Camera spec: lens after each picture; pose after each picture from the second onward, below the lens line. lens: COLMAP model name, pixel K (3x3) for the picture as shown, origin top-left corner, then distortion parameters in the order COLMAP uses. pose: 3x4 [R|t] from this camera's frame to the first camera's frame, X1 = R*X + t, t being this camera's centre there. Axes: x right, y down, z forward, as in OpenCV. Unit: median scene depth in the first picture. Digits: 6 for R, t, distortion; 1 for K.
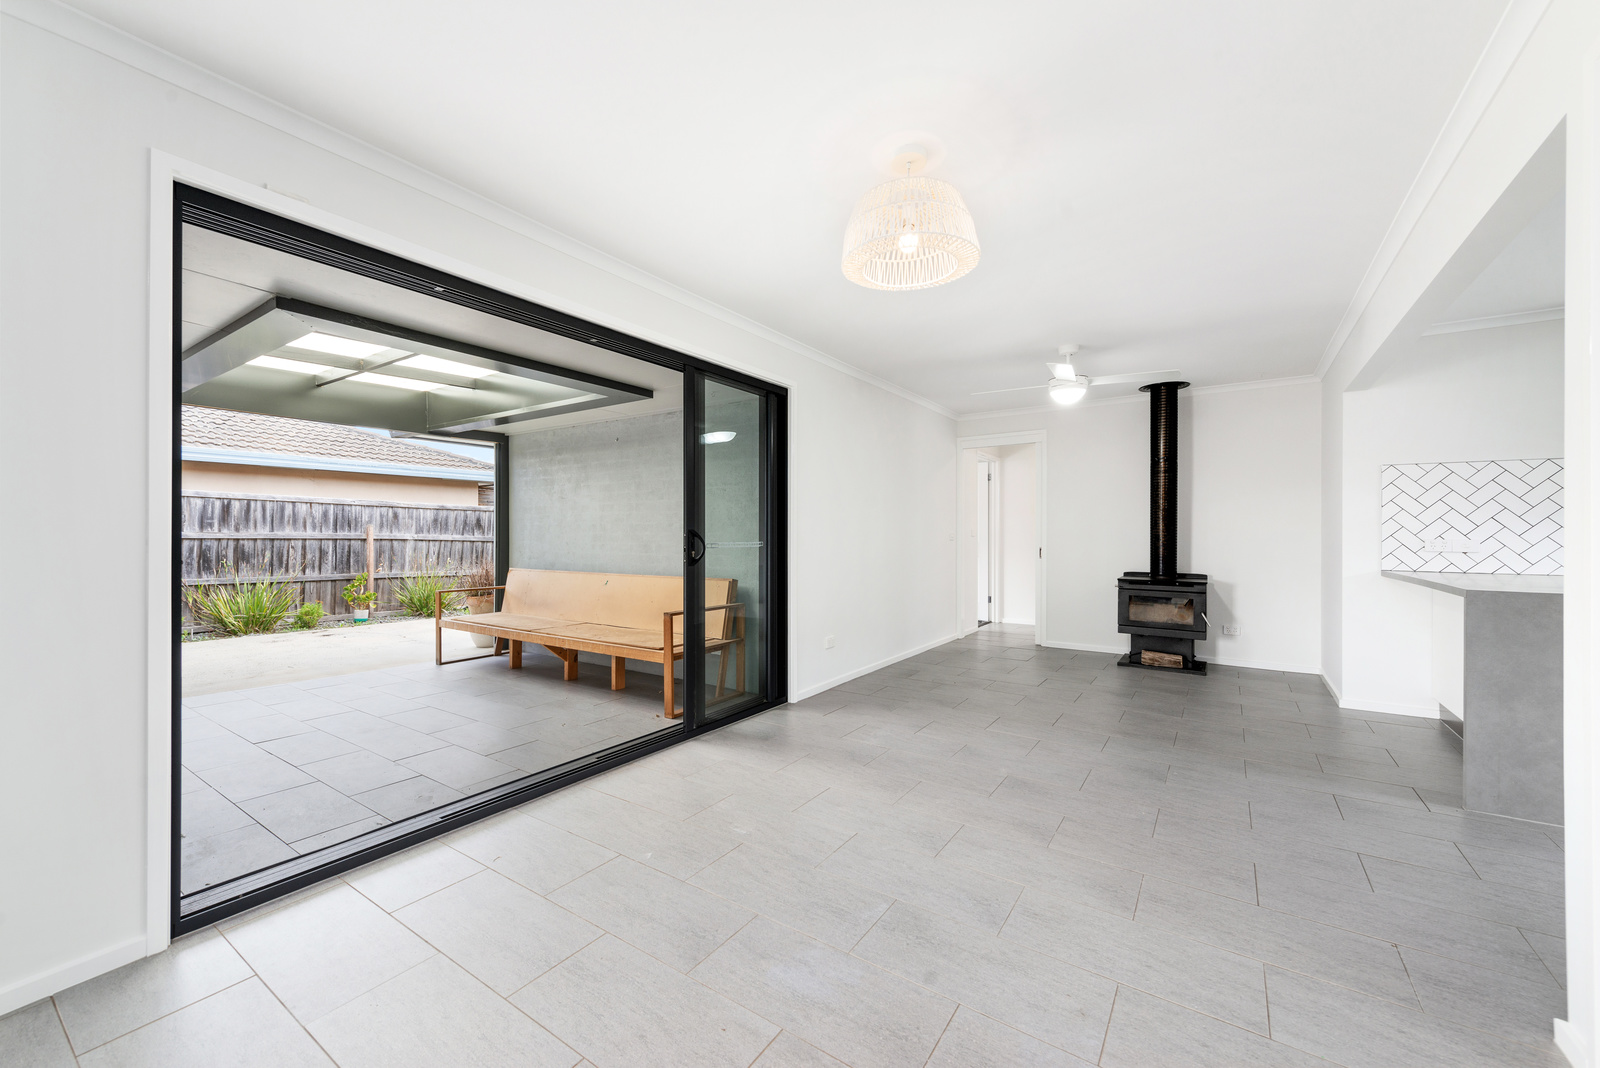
lens RADIAL K [[625.1, 0, 790.5], [0, 625.1, 533.2], [0, 0, 1]] dist [0.007419, -0.000756]
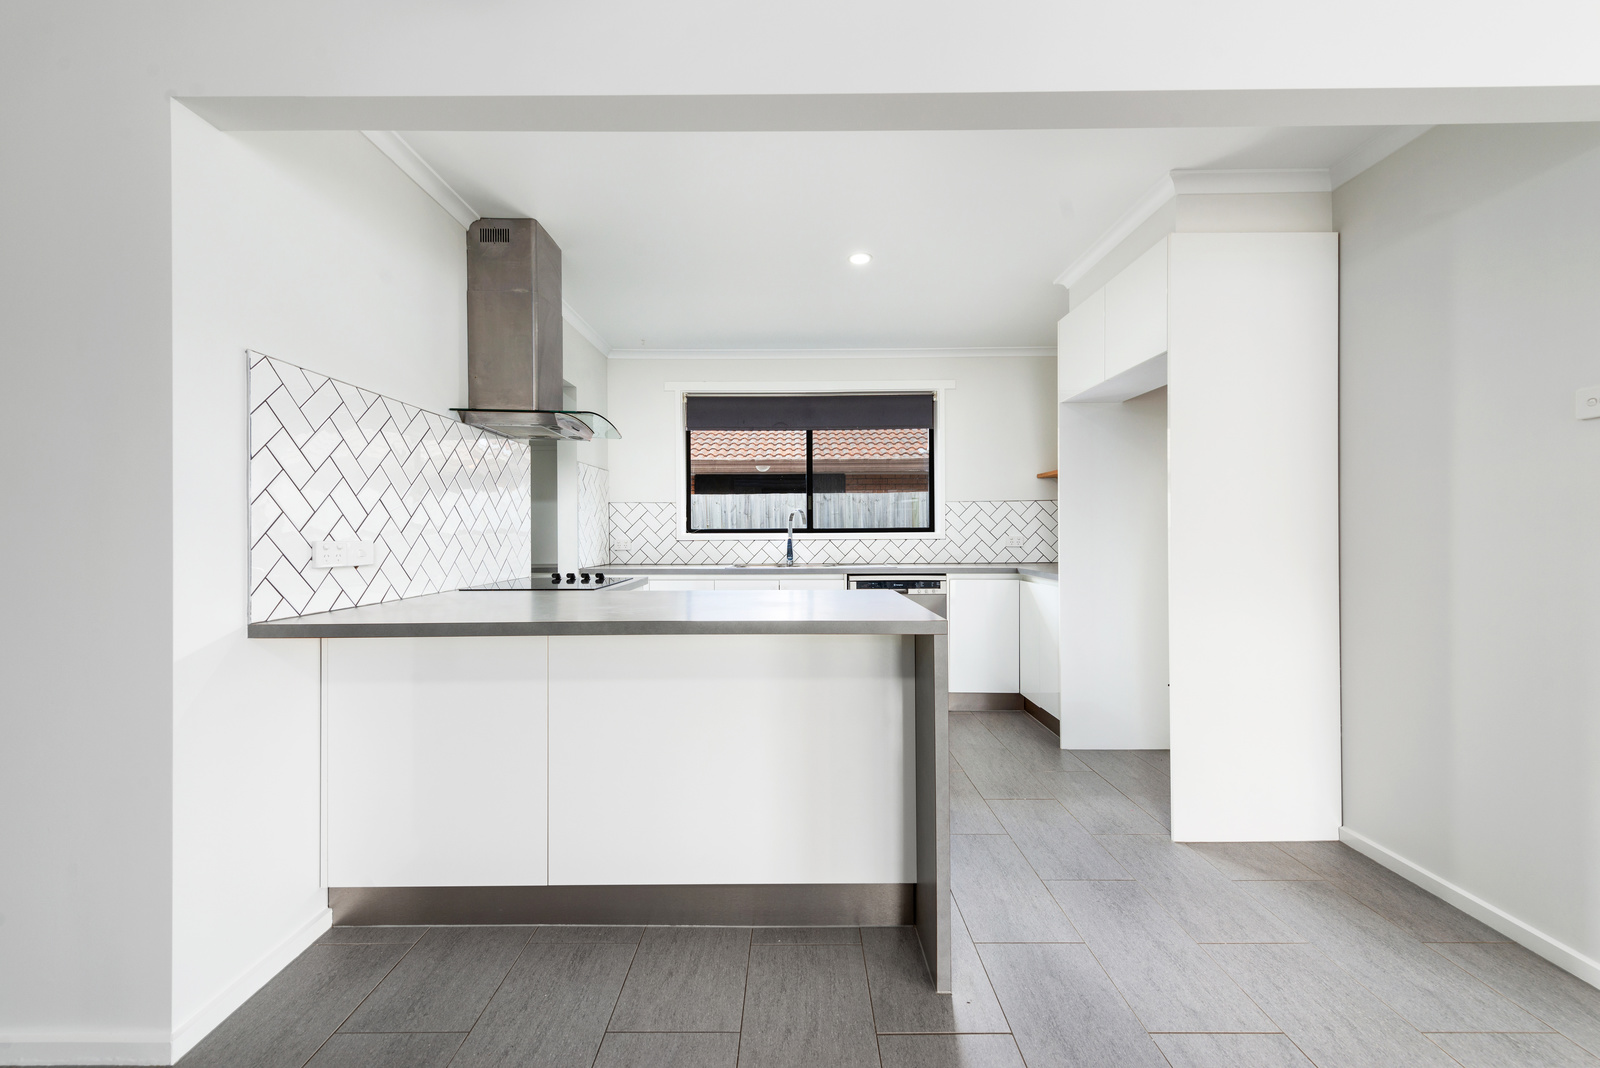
lens RADIAL K [[625.1, 0, 794.6], [0, 625.1, 531.2], [0, 0, 1]] dist [0.007419, -0.000756]
pose [[-0.570331, 0.001587, 0.821414, 0.408838], [0.003197, 0.999995, 0.000288, 0.003270], [-0.821409, 0.002791, -0.570333, 0.887096]]
